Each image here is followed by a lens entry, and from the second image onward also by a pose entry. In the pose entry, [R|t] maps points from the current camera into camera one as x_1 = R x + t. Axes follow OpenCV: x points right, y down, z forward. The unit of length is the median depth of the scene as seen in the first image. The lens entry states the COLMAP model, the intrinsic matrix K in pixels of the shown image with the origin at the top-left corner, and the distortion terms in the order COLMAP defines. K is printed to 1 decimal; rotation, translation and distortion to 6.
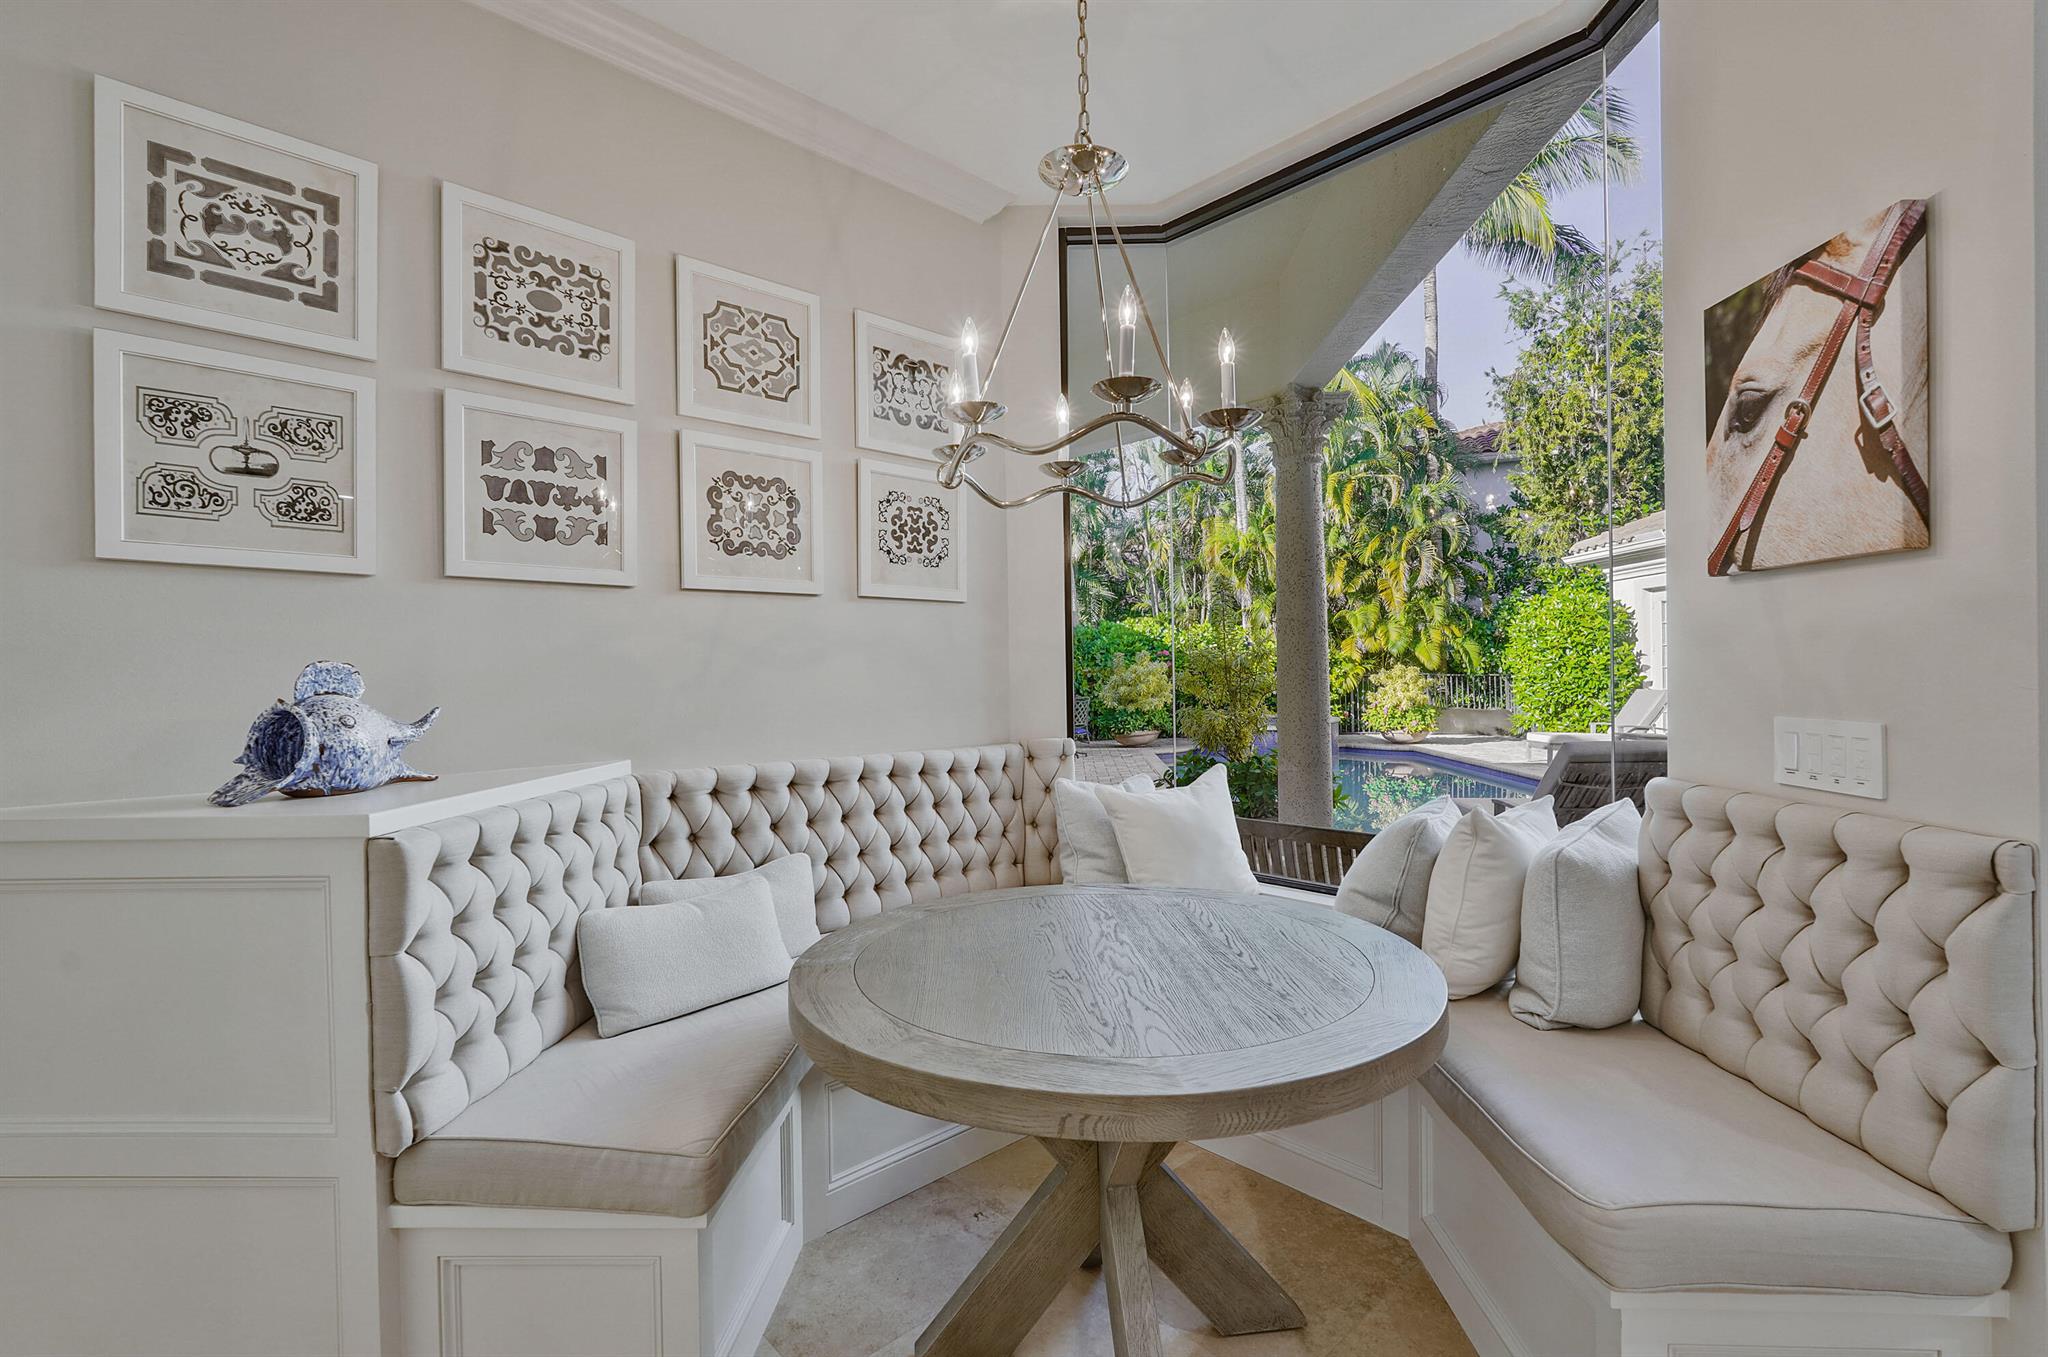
lens RADIAL K [[902.0, 0, 1030.2], [0, 902.0, 676.9], [0, 0, 1]] dist [-0.005787, 0.000469]
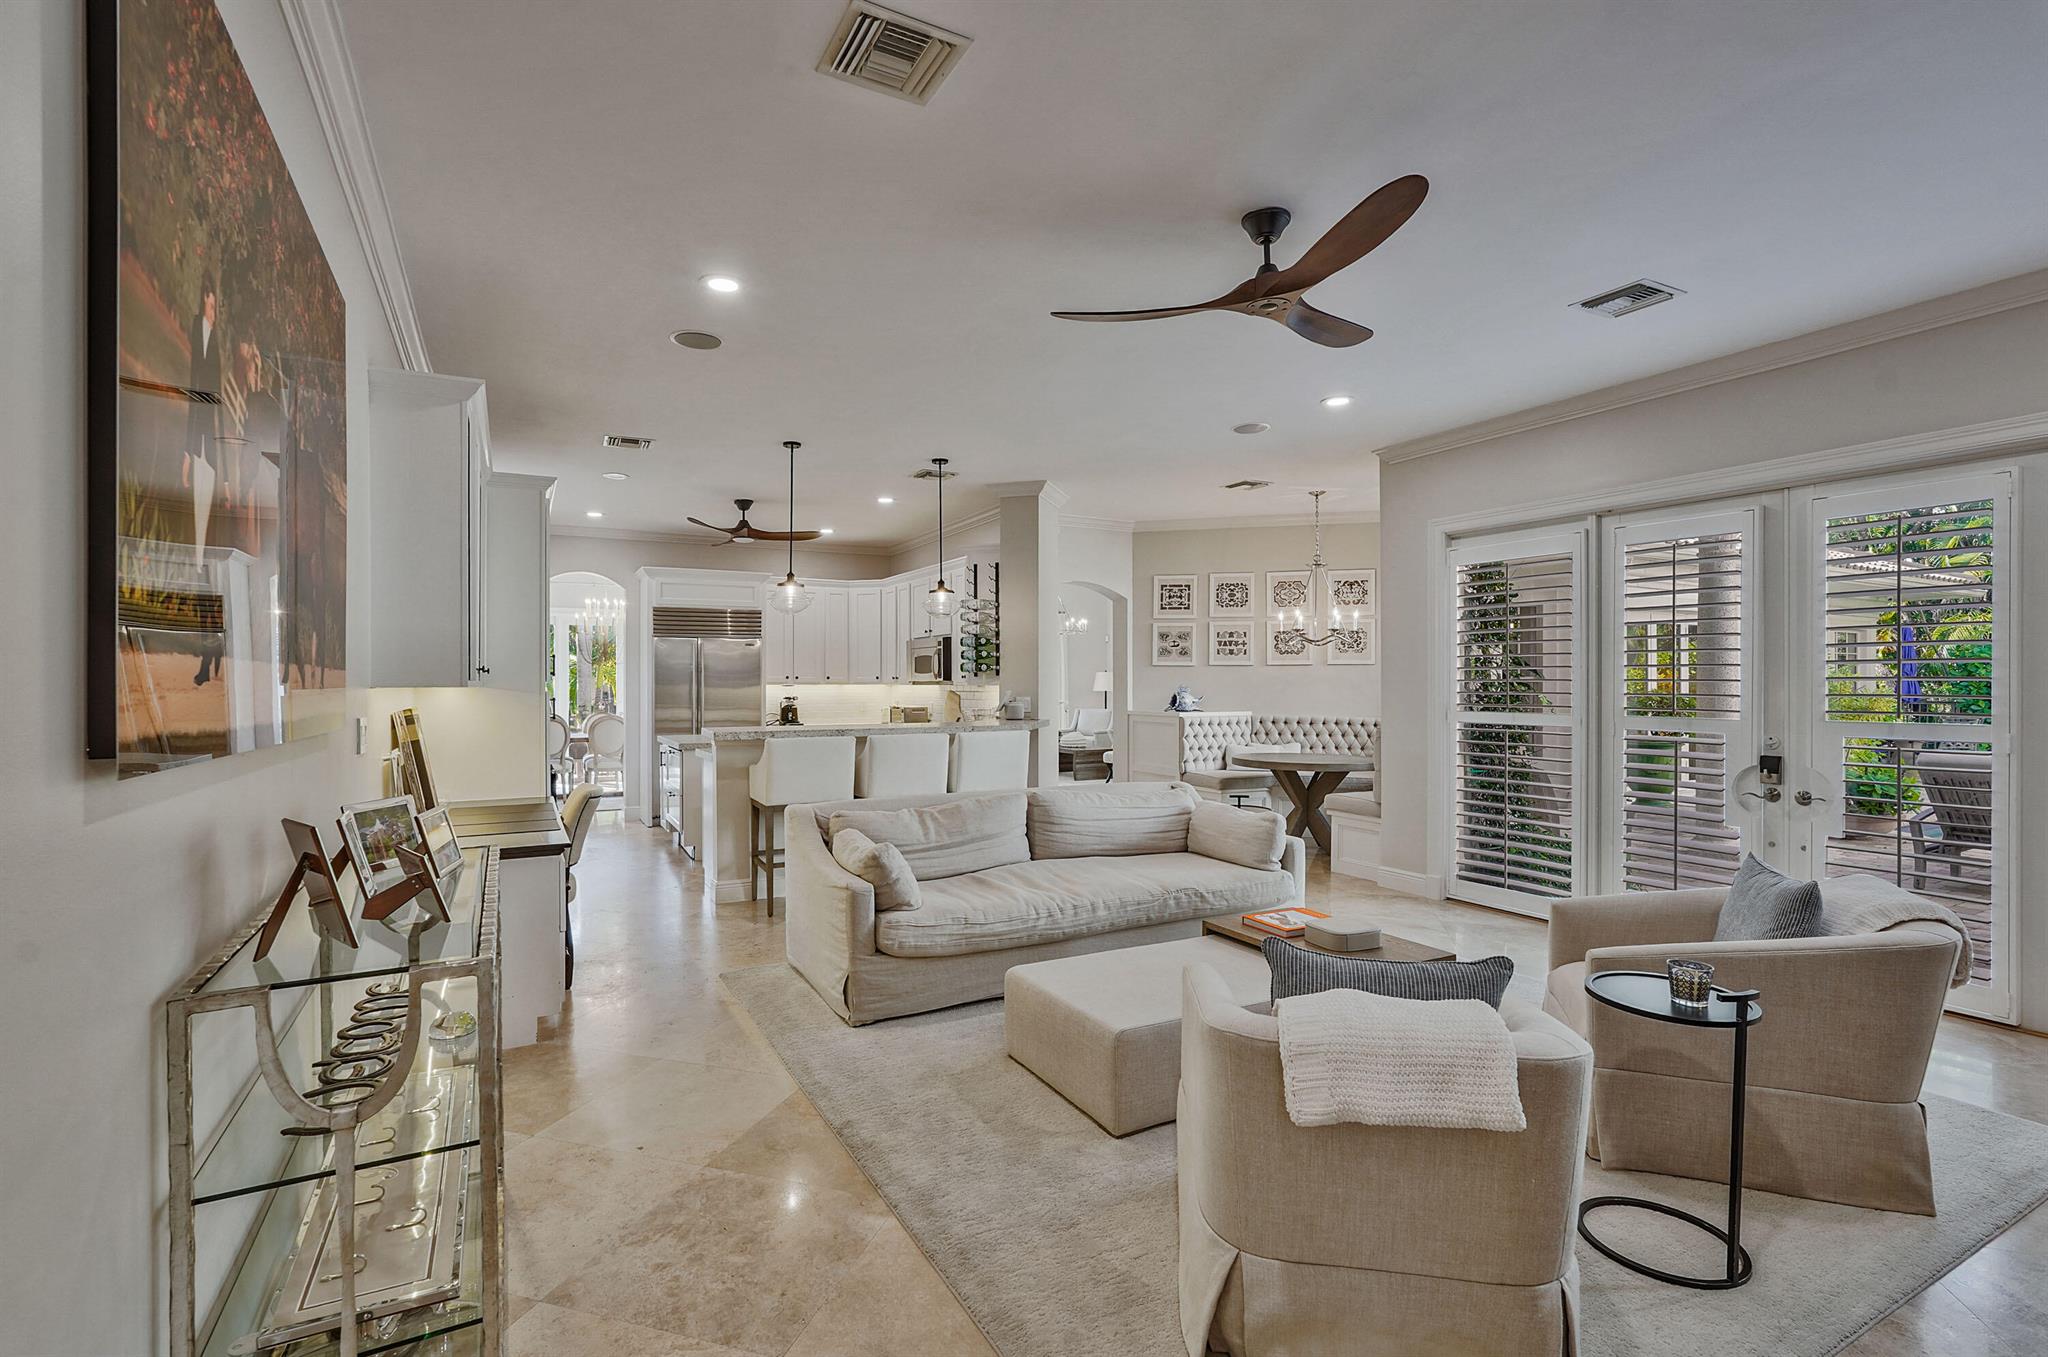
lens RADIAL K [[932.9, 0, 1016.9], [0, 932.9, 686.6], [0, 0, 1]] dist [-0.001194, 0.000217]
pose [[0.508381, 0.020497, -0.860888, 2.991333], [-0.013972, 0.999781, 0.015553, -0.071909], [0.861019, 0.004121, 0.508556, -2.264354]]
